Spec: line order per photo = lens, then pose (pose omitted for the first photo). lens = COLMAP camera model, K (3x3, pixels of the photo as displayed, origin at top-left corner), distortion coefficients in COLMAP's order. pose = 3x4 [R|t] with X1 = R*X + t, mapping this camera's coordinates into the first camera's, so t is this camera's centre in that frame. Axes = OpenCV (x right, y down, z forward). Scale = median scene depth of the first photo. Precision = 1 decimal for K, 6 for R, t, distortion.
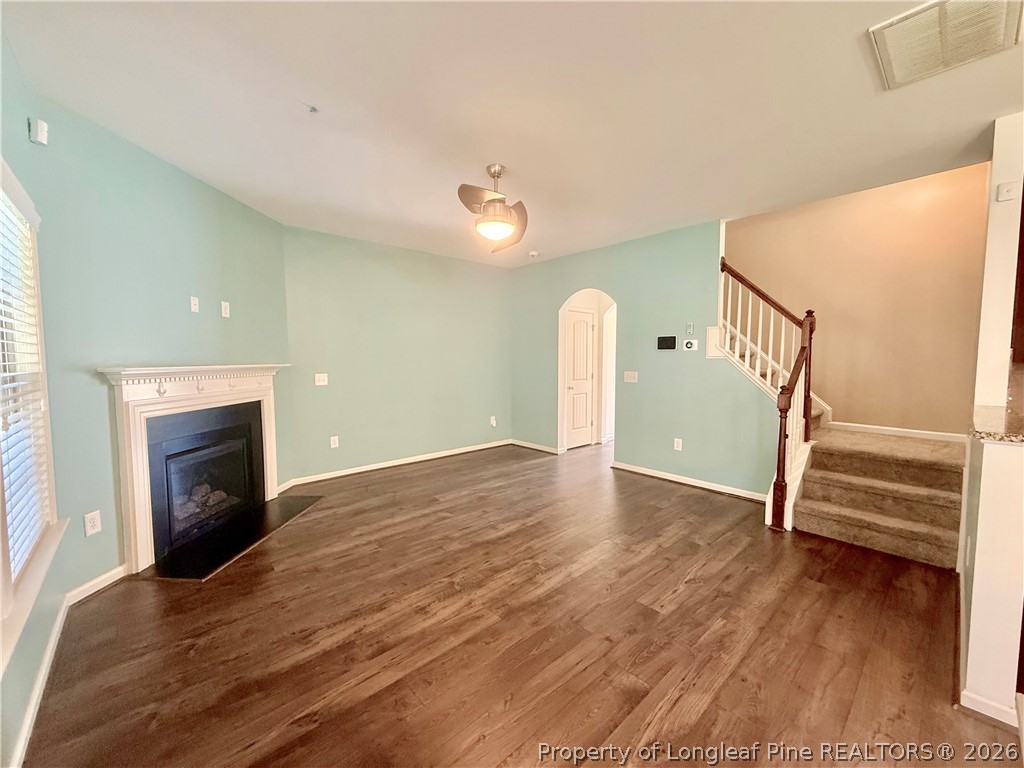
lens RADIAL K [[410.2, 0, 512.0], [0, 410.2, 384.0], [0, 0, 1]] dist [-0.000081, 0.000106]
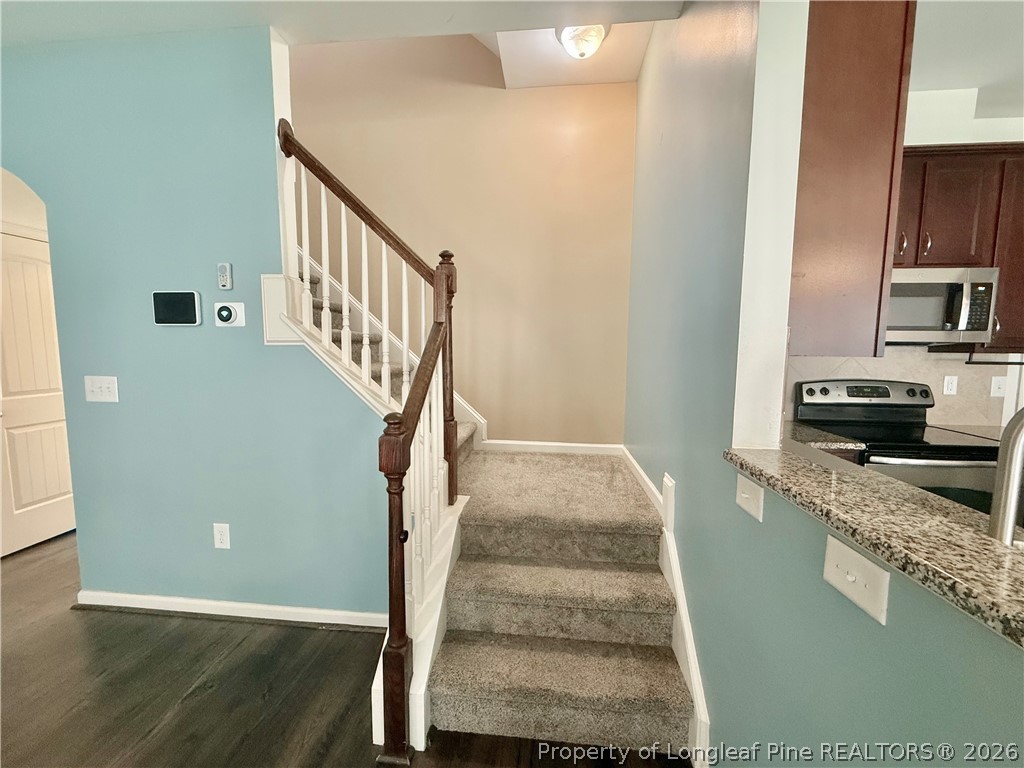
lens RADIAL K [[410.2, 0, 512.0], [0, 410.2, 384.0], [0, 0, 1]] dist [-0.000081, 0.000106]
pose [[0.744388, -0.060849, 0.664969, 0.435152], [0.035908, 0.998046, 0.051132, -0.037850], [-0.666781, -0.014185, 0.745119, 0.558892]]
